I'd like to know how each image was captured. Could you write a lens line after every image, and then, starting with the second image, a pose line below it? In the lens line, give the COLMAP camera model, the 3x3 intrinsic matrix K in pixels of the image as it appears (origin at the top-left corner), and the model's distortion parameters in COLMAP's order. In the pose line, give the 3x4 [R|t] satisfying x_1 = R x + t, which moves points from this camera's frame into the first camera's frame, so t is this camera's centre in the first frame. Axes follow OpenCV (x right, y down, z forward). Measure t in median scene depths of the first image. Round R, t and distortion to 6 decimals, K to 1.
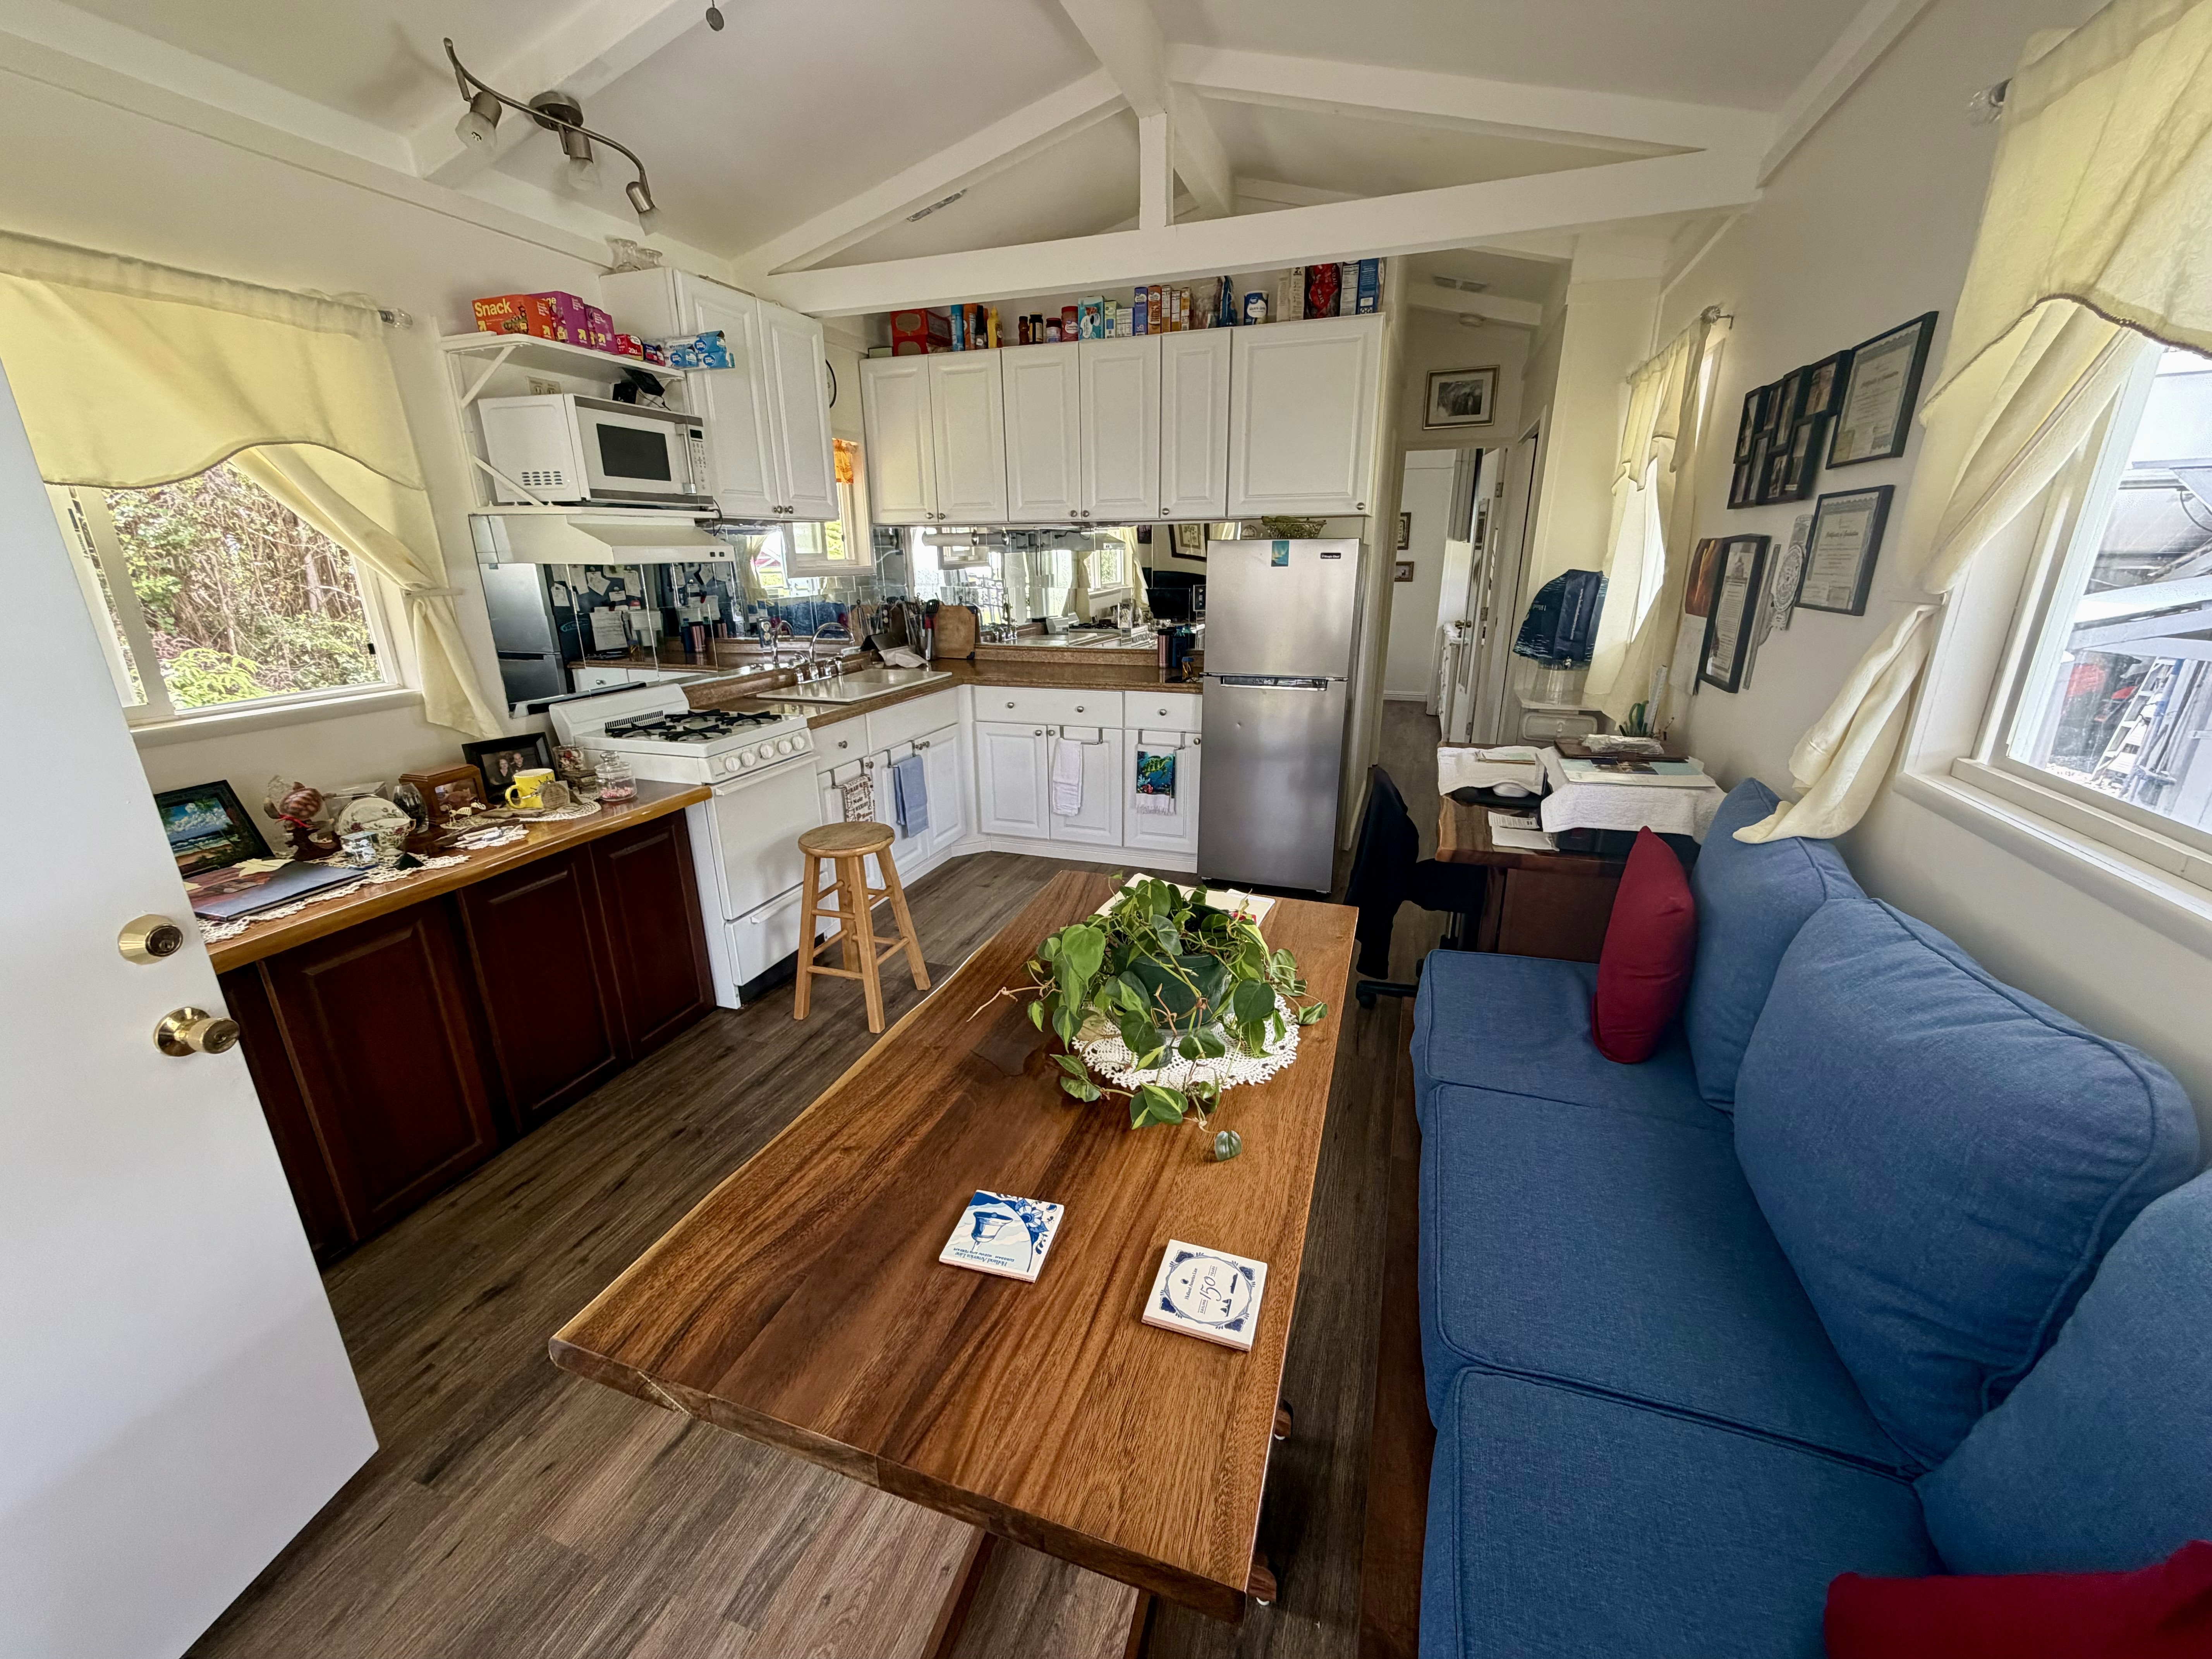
lens RADIAL K [[884.6, 0, 1103.9], [0, 884.6, 835.1], [0, 0, 1]] dist [0.001051, 0.000567]
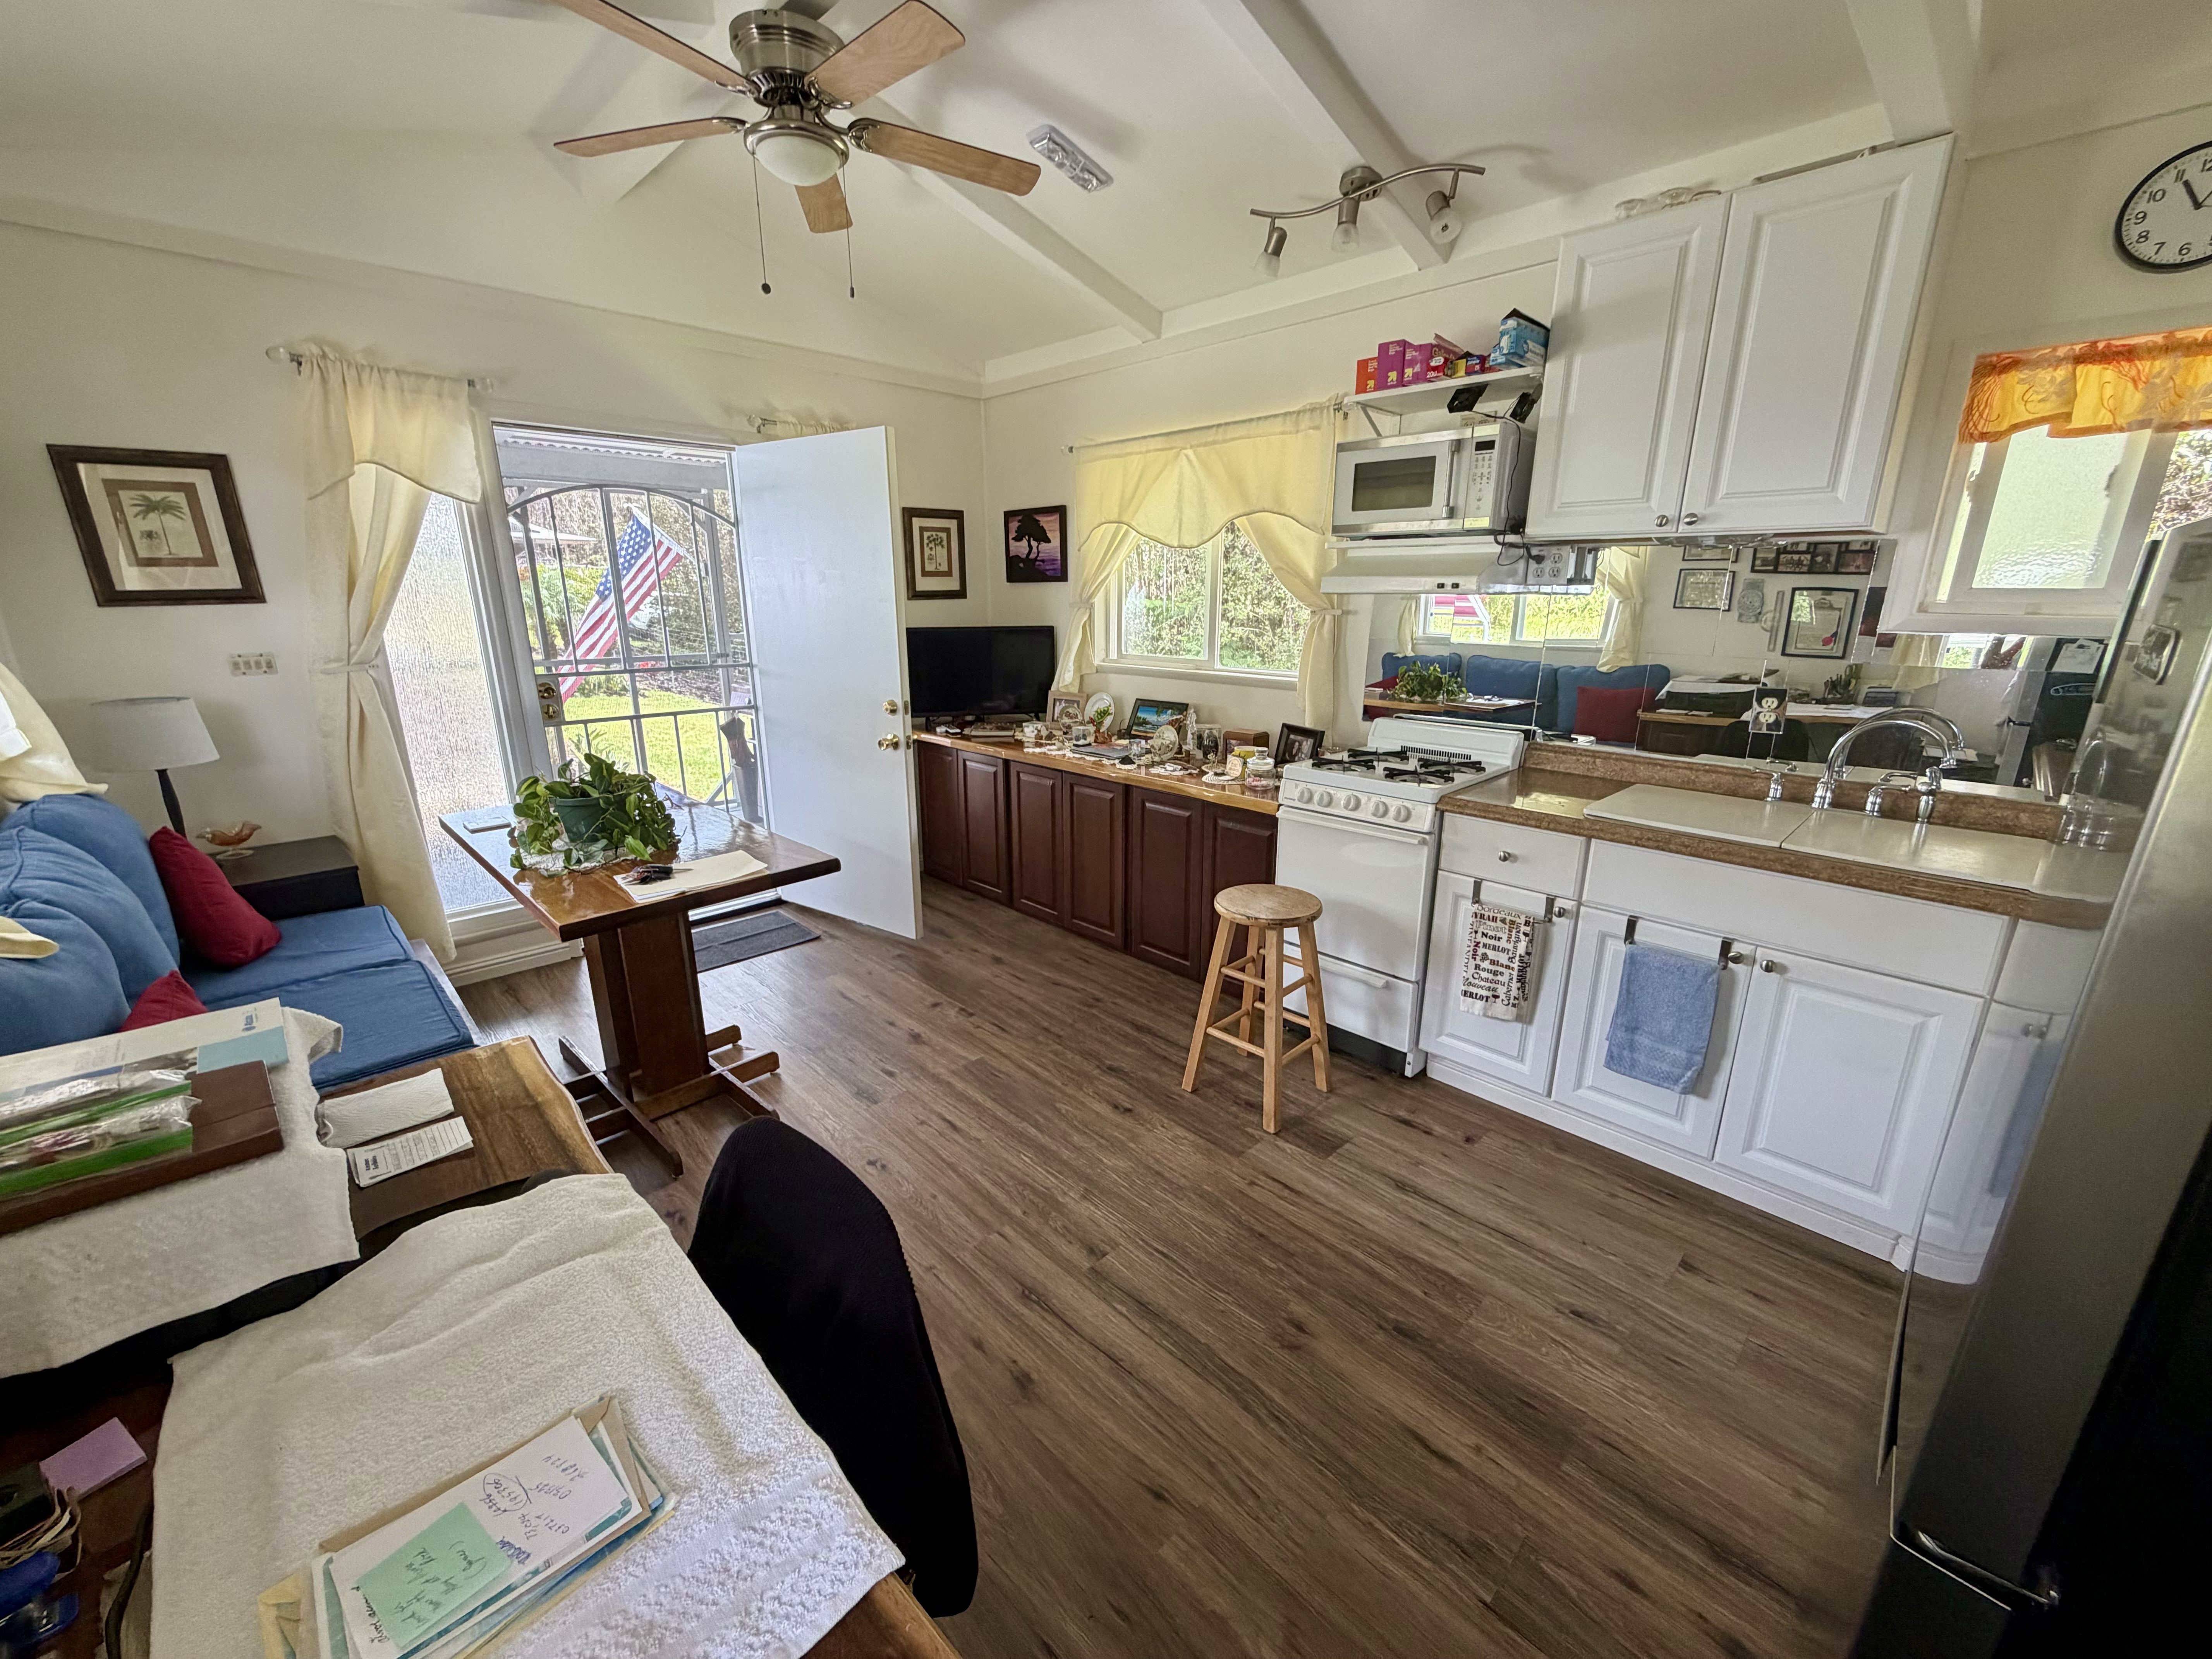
lens RADIAL K [[884.6, 0, 1108.7], [0, 884.6, 841.7], [0, 0, 1]] dist [0.001051, 0.000567]
pose [[-0.440657, 0.258096, -0.859772, 0.683535], [-0.276139, 0.872361, 0.403404, -0.474239], [0.854148, 0.415179, -0.313141, 1.450629]]
